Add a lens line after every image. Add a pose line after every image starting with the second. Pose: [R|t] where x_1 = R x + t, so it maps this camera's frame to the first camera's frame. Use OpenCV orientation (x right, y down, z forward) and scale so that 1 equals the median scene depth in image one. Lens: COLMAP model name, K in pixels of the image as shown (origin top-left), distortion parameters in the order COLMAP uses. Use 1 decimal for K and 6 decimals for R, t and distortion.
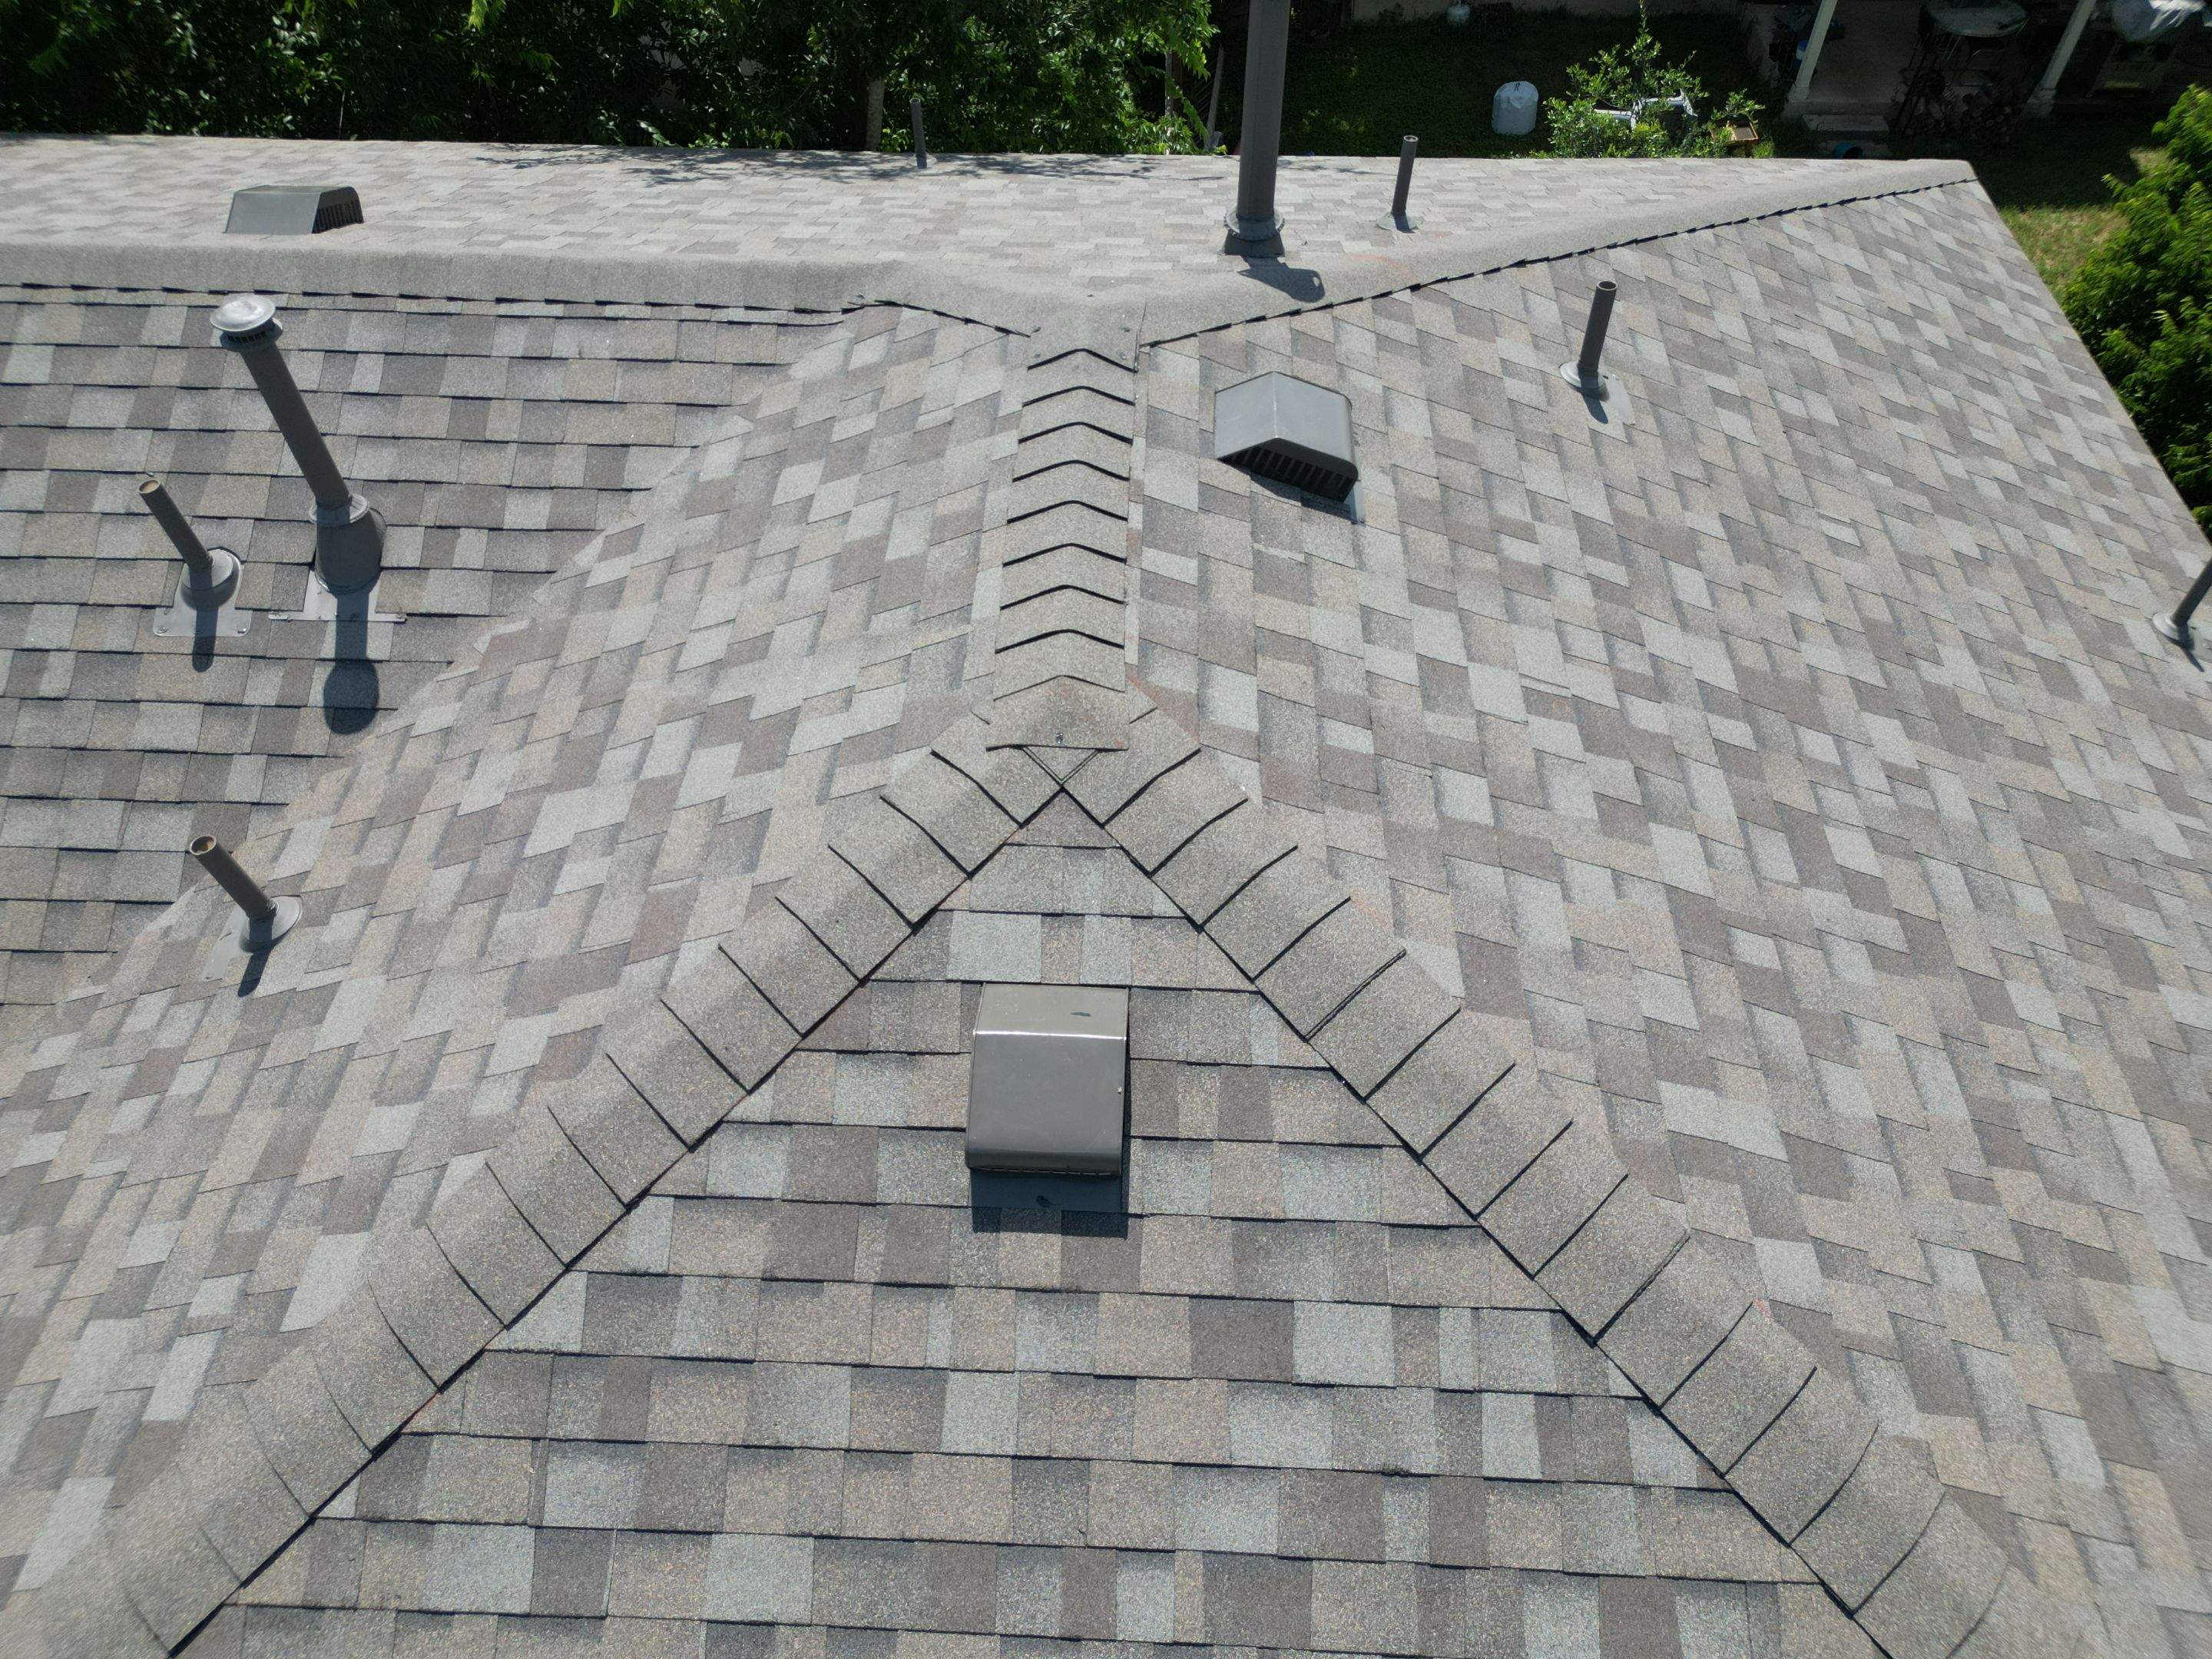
lens RADIAL K [[1557.8, 0, 1100.3], [0, 1557.8, 826.6], [0, 0, 1]] dist [0.063316, -0.060002]
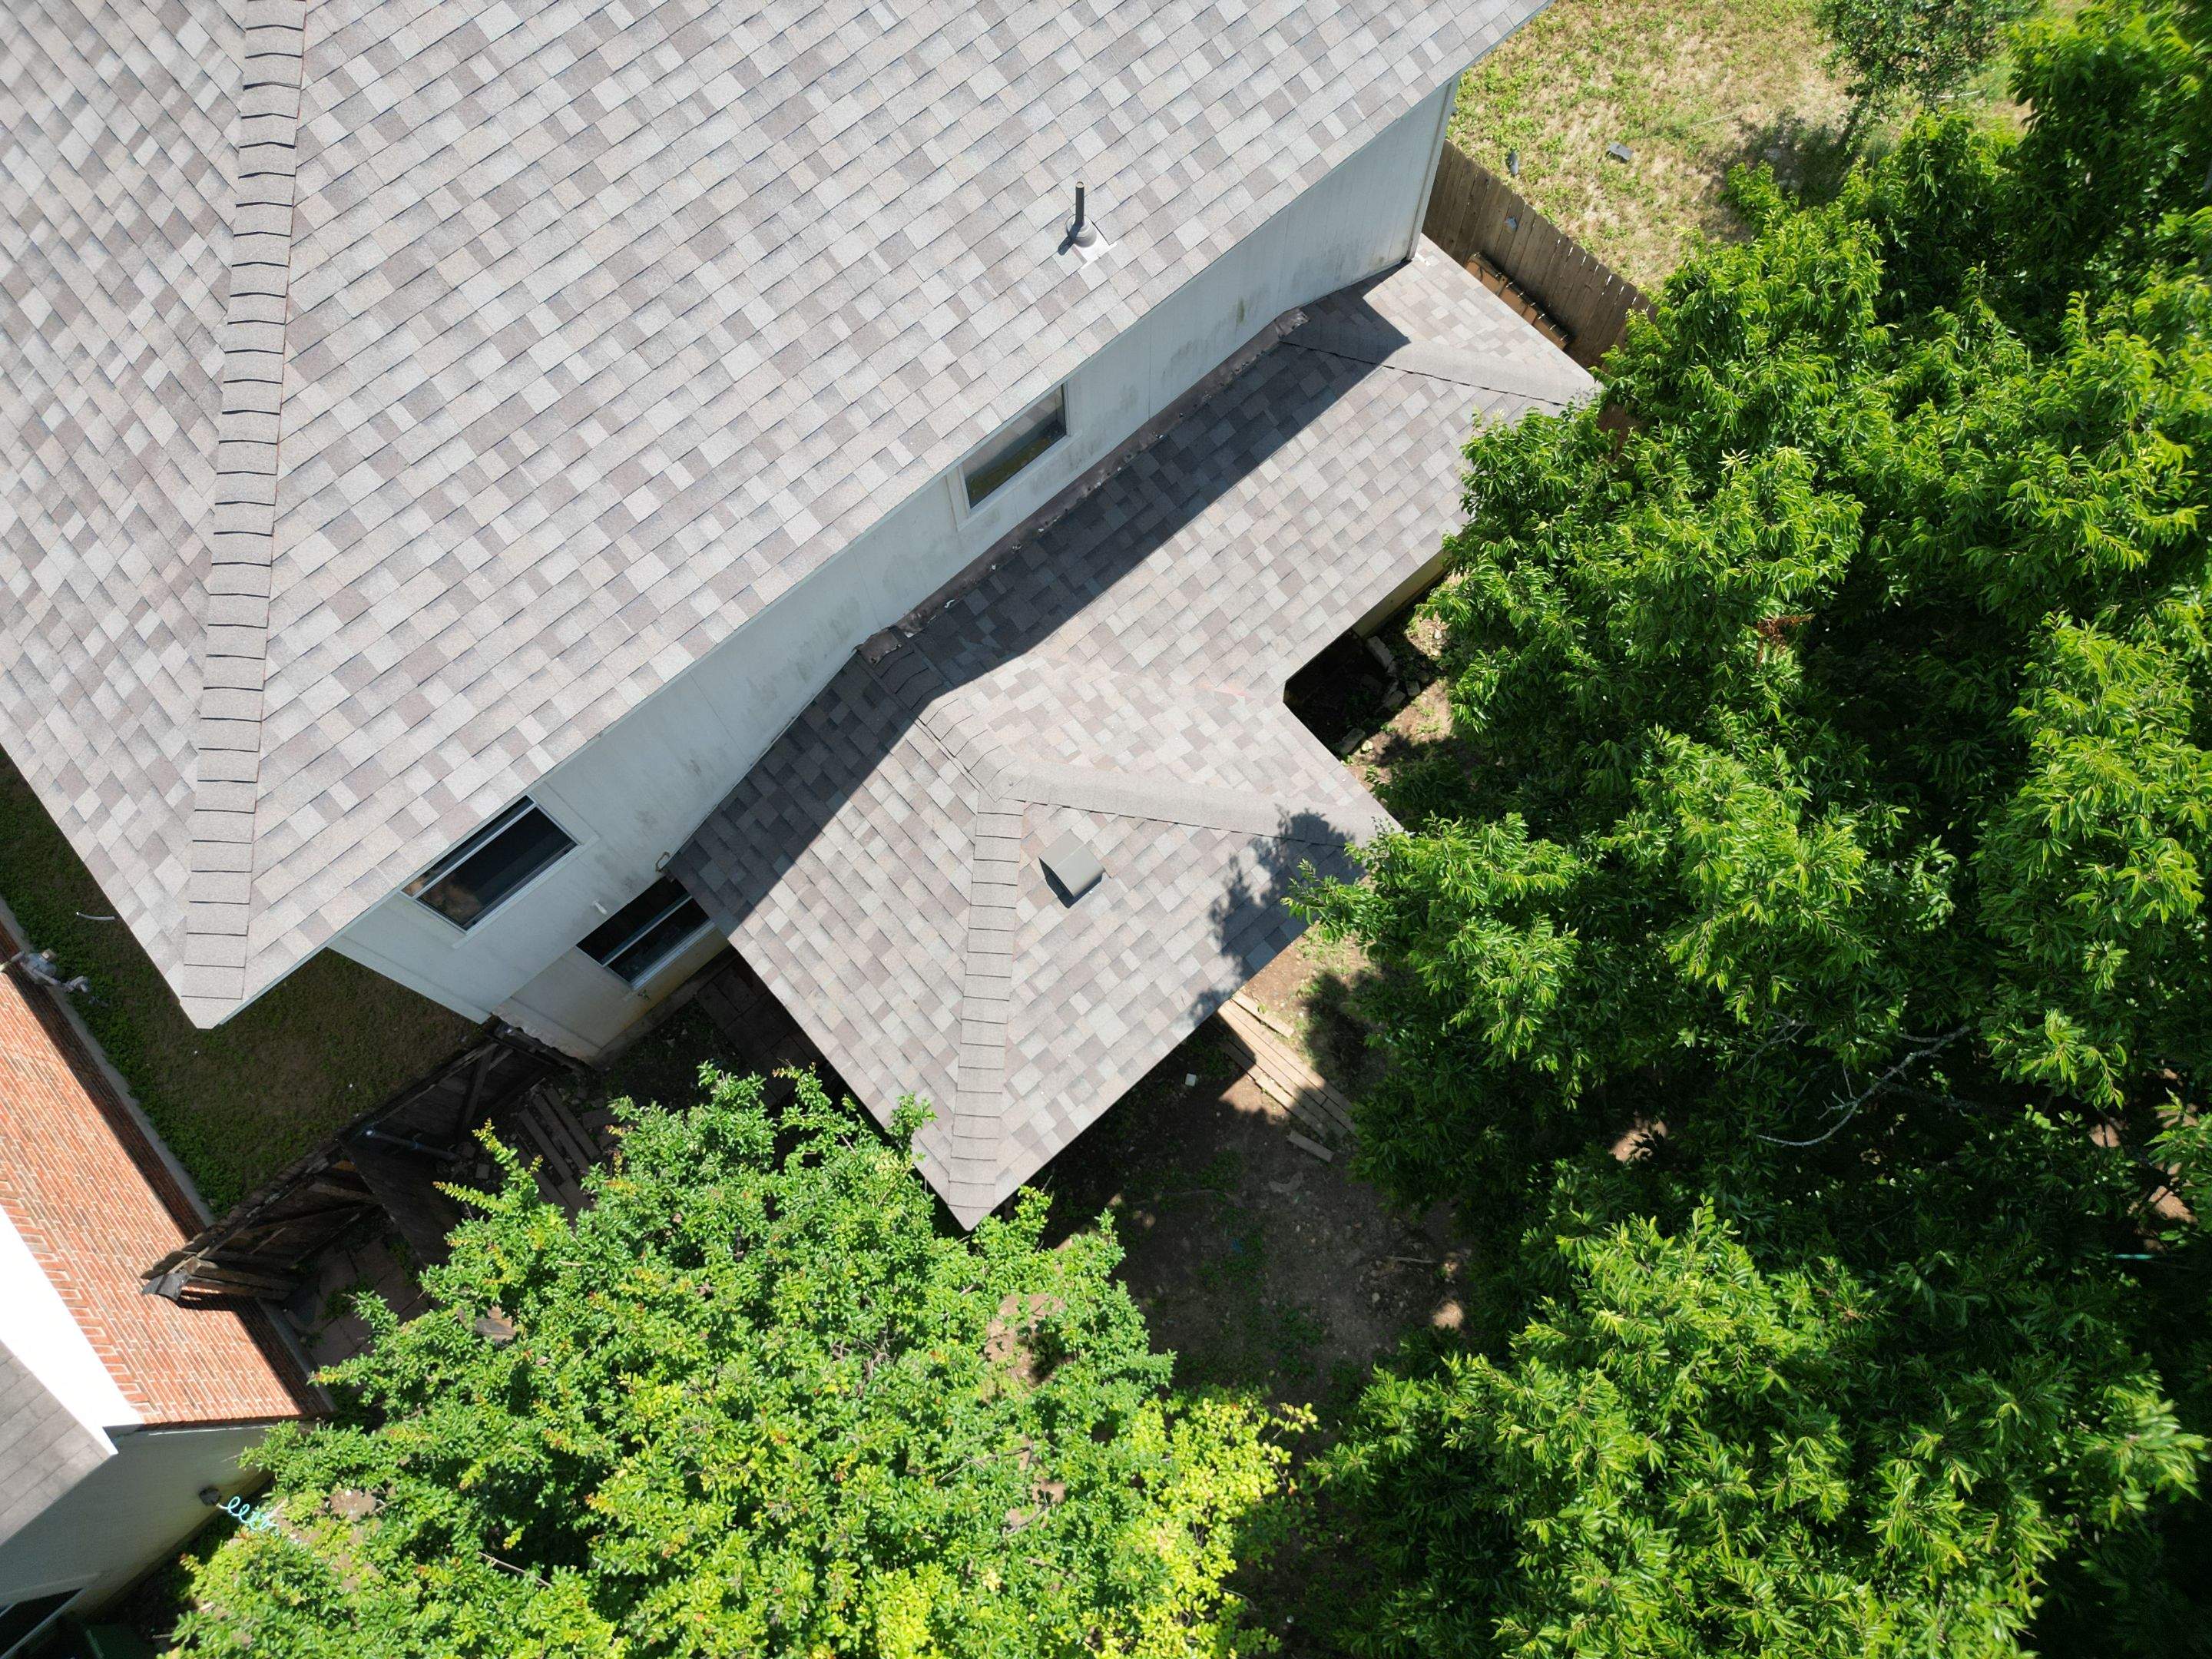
lens RADIAL K [[1557.8, 0, 1099.9], [0, 1557.8, 830.8], [0, 0, 1]] dist [0.063316, -0.060002]
pose [[0.690368, 0.684251, -0.234930, 1.992634], [-0.548570, 0.706820, 0.446628, -0.555860], [0.471659, -0.179462, 0.863326, -0.618368]]
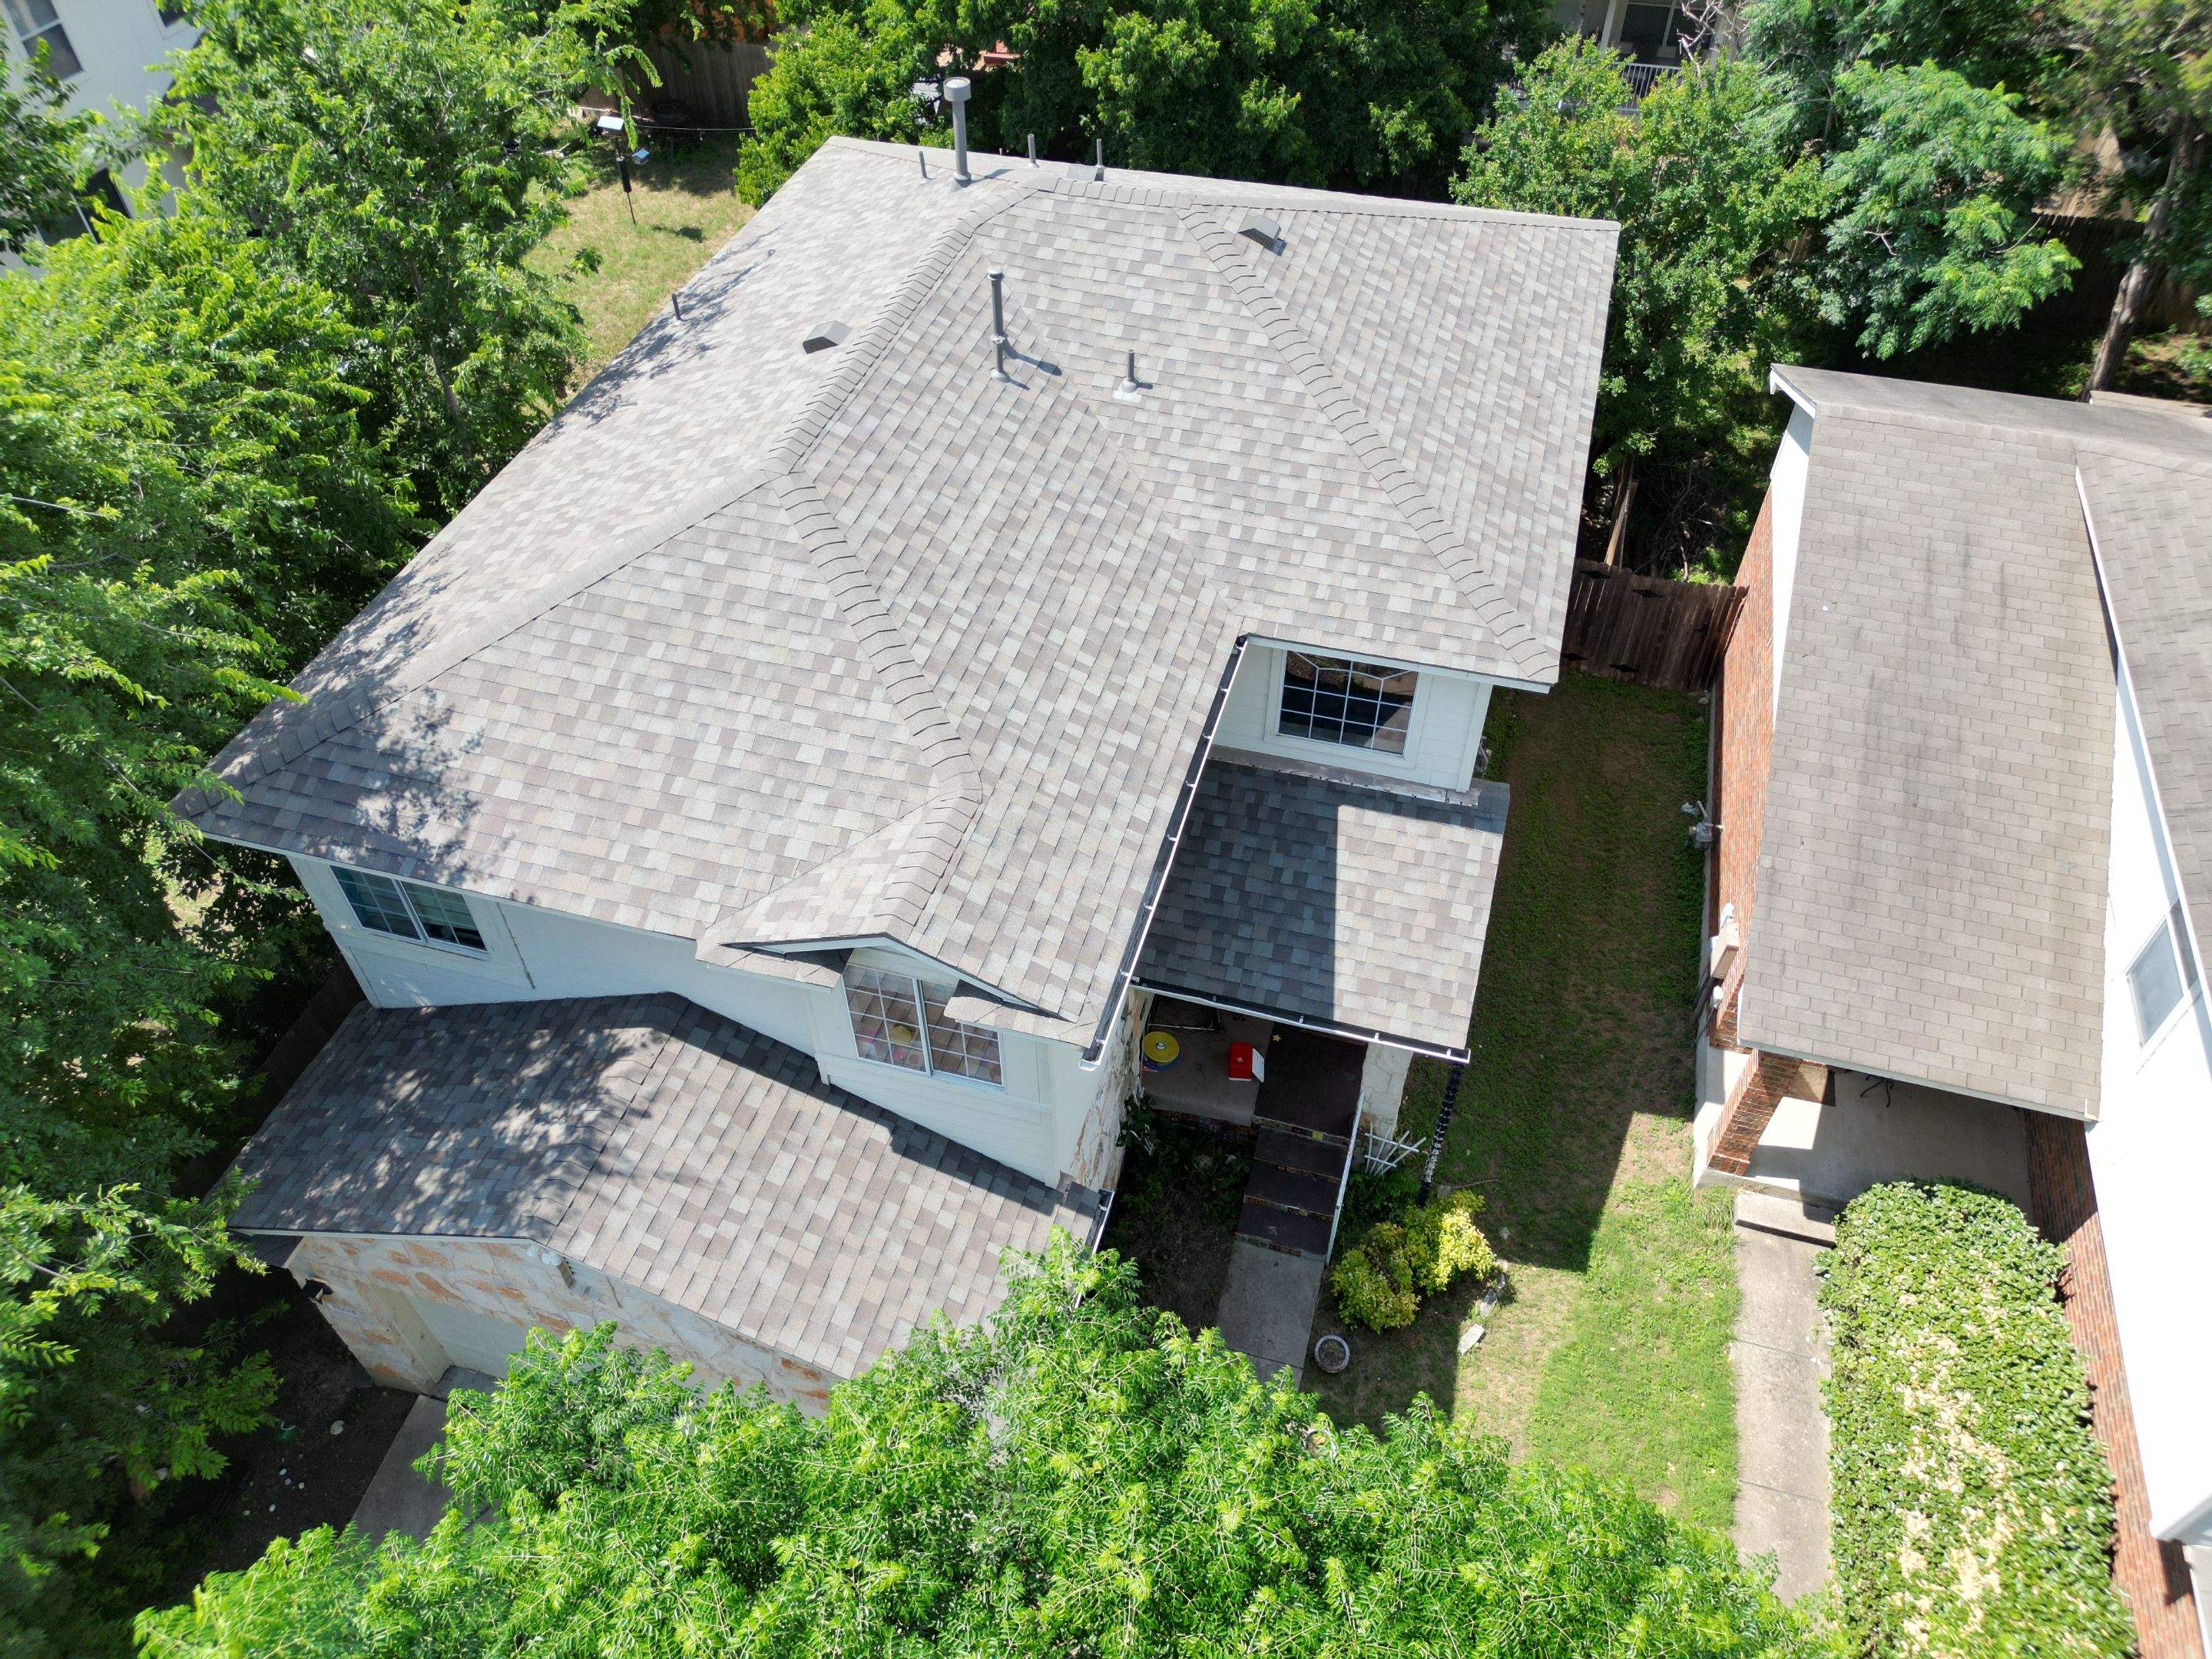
lens RADIAL K [[1557.8, 0, 1097.0], [0, 1557.8, 845.2], [0, 0, 1]] dist [0.063316, -0.060002]
pose [[0.241348, -0.698727, 0.673448, -3.559718], [0.752576, 0.572892, 0.324690, -0.534140], [-0.612683, 0.428458, 0.664111, -0.844569]]
